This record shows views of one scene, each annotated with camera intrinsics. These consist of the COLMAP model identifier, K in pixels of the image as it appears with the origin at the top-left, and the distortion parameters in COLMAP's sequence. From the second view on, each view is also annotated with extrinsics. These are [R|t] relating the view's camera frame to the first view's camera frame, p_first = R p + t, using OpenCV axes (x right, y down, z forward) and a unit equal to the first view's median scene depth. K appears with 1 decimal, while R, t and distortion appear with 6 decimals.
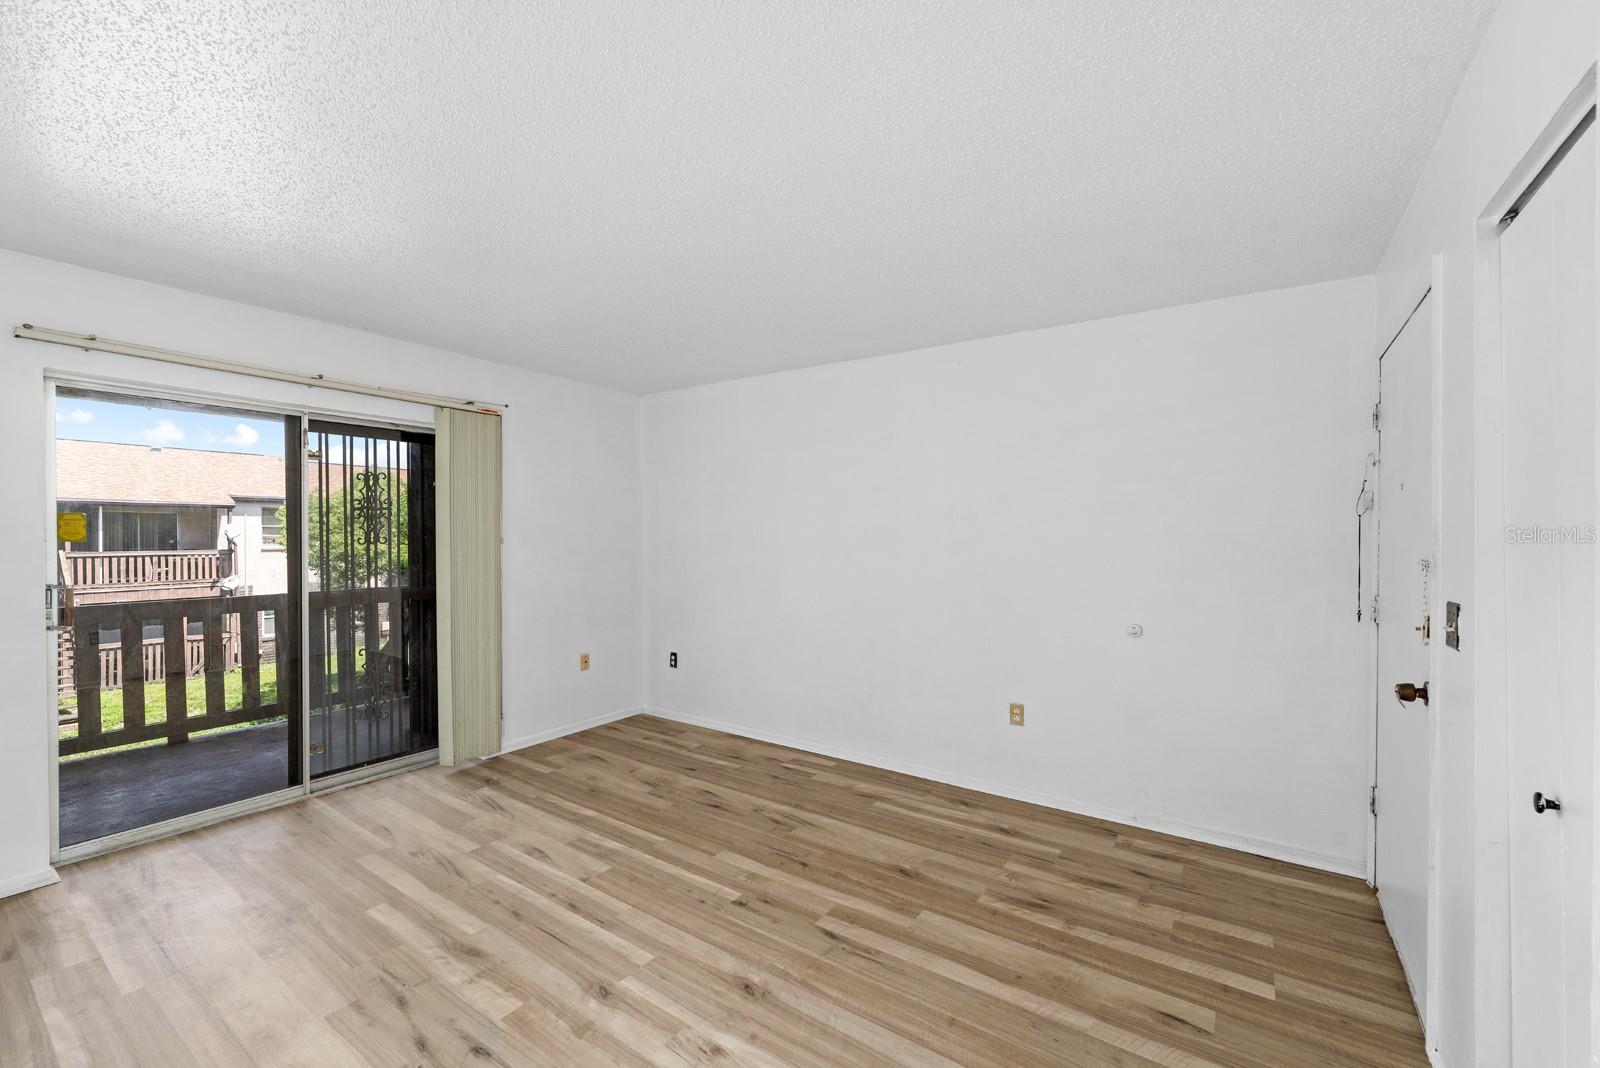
lens RADIAL K [[655.2, 0, 802.9], [0, 655.2, 539.5], [0, 0, 1]] dist [0.001317, -0.001048]
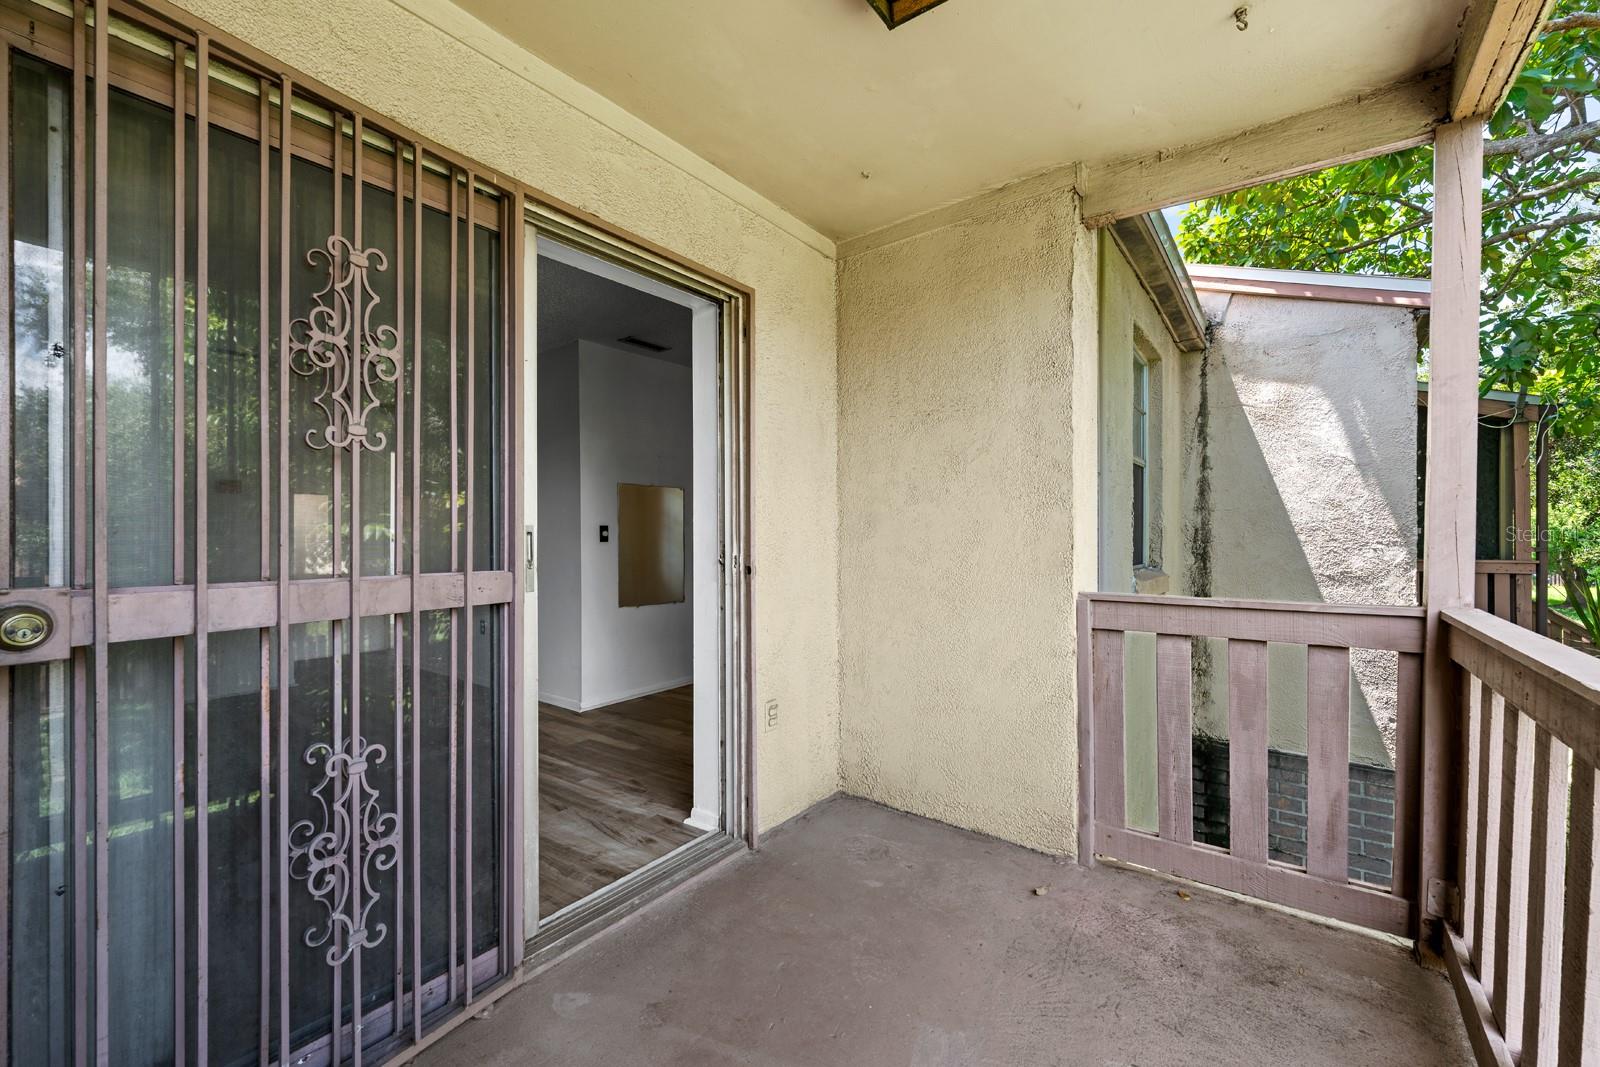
lens RADIAL K [[655.2, 0, 803.7], [0, 655.2, 527.4], [0, 0, 1]] dist [0.001317, -0.001048]
pose [[-0.999052, 0.002030, 0.043487, -1.301086], [0.002652, 0.999895, 0.014251, 0.035740], [-0.043454, 0.014353, -0.998952, 1.927382]]
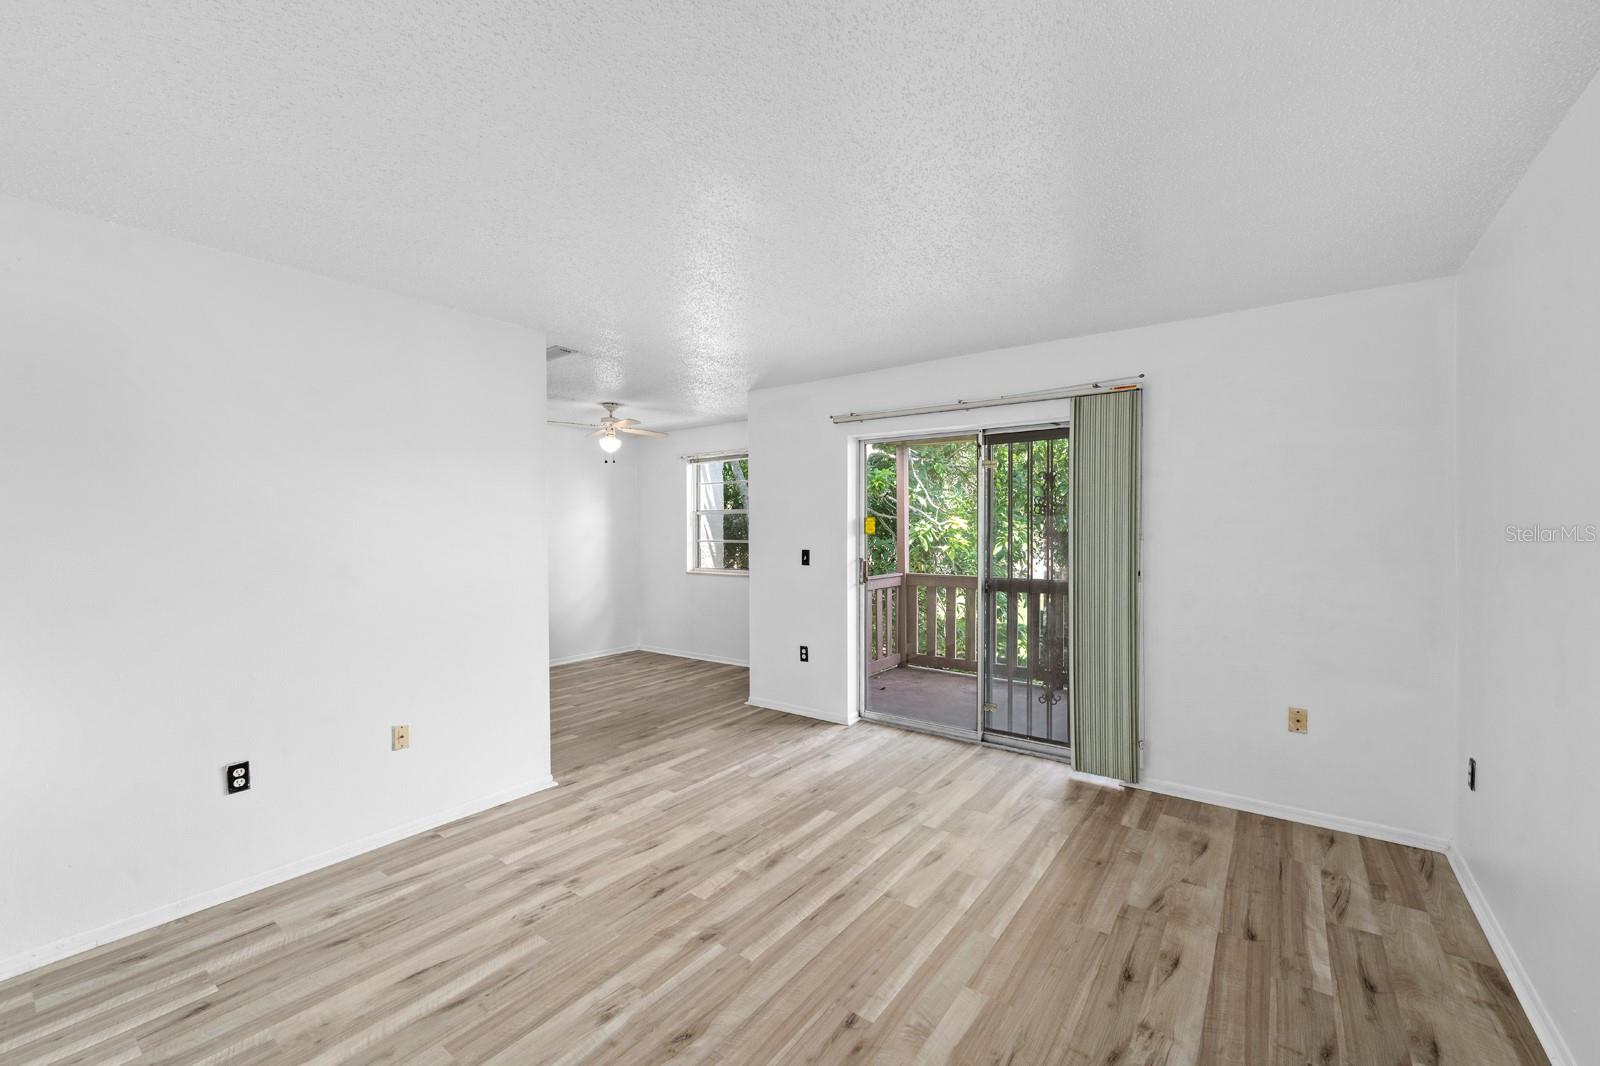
lens RADIAL K [[655.2, 0, 803.4], [0, 655.2, 531.7], [0, 0, 1]] dist [0.001317, -0.001048]
pose [[-0.034773, 0.006236, -0.999376, 0.602774], [-0.007664, 0.999949, 0.006506, -0.010310], [0.999366, 0.007886, -0.034723, 0.891142]]
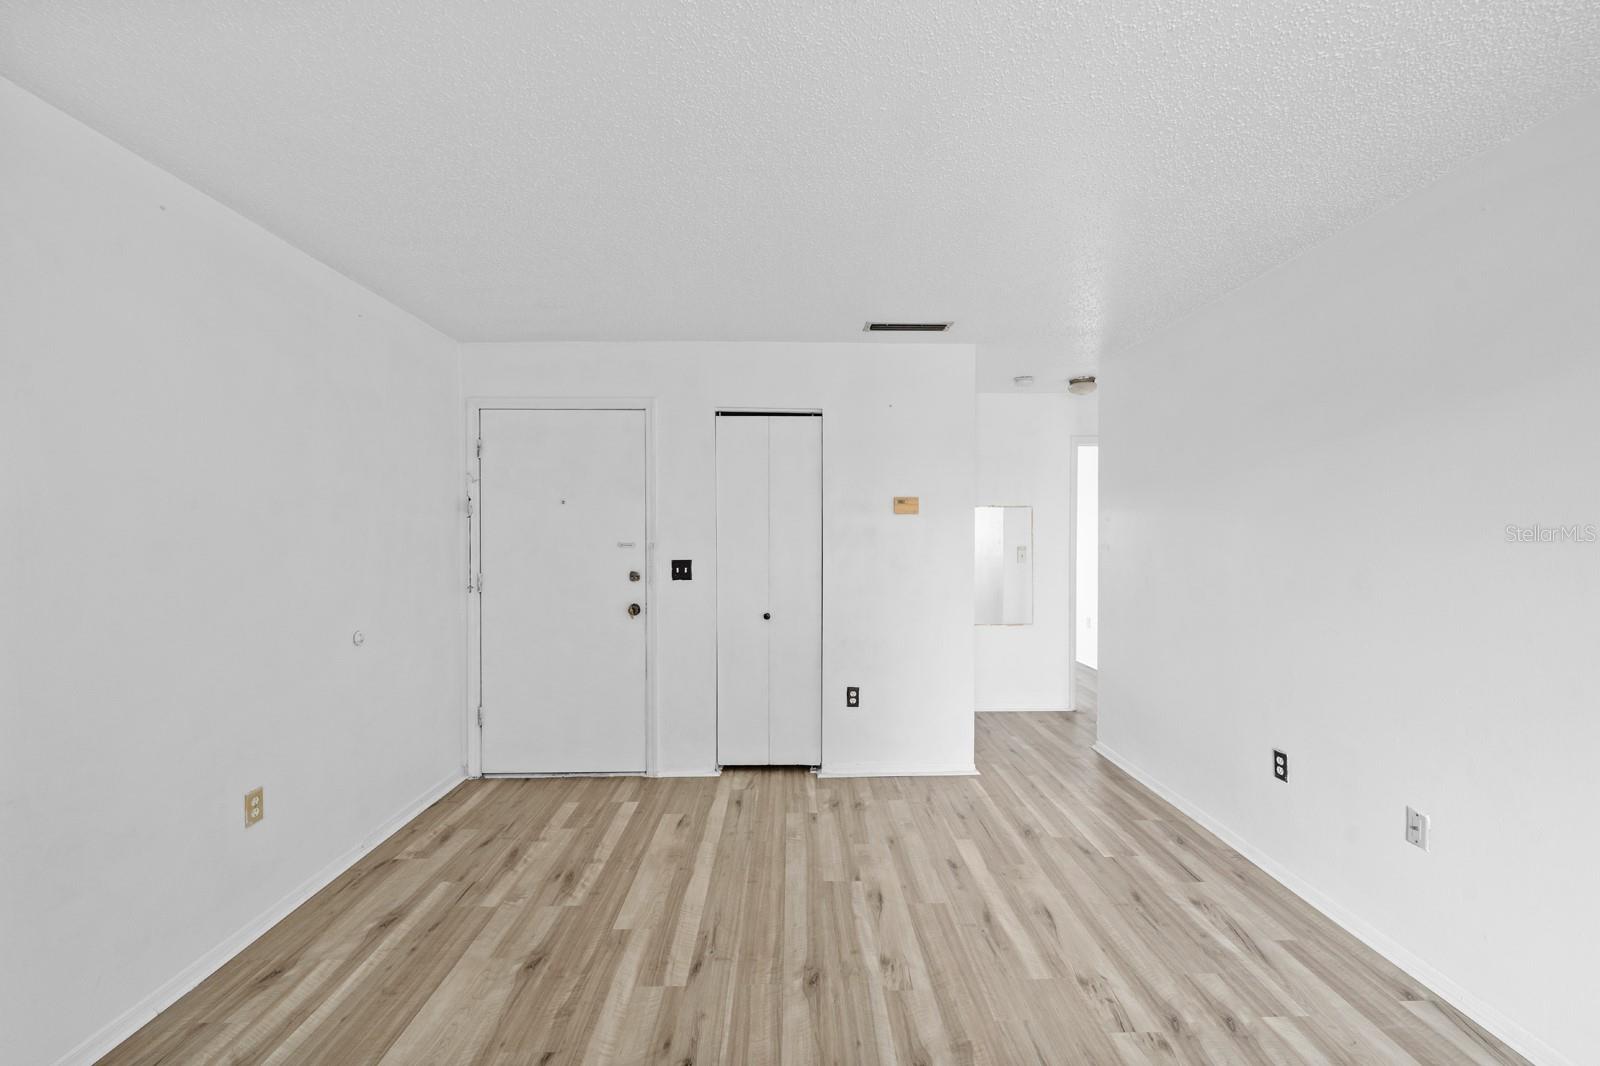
lens RADIAL K [[655.2, 0, 804.9], [0, 655.2, 528.1], [0, 0, 1]] dist [0.001317, -0.001048]
pose [[-0.585723, 0.001927, 0.810509, -0.671376], [0.009222, 0.999948, 0.004287, -0.011571], [-0.810459, 0.009985, -0.585710, 1.195823]]
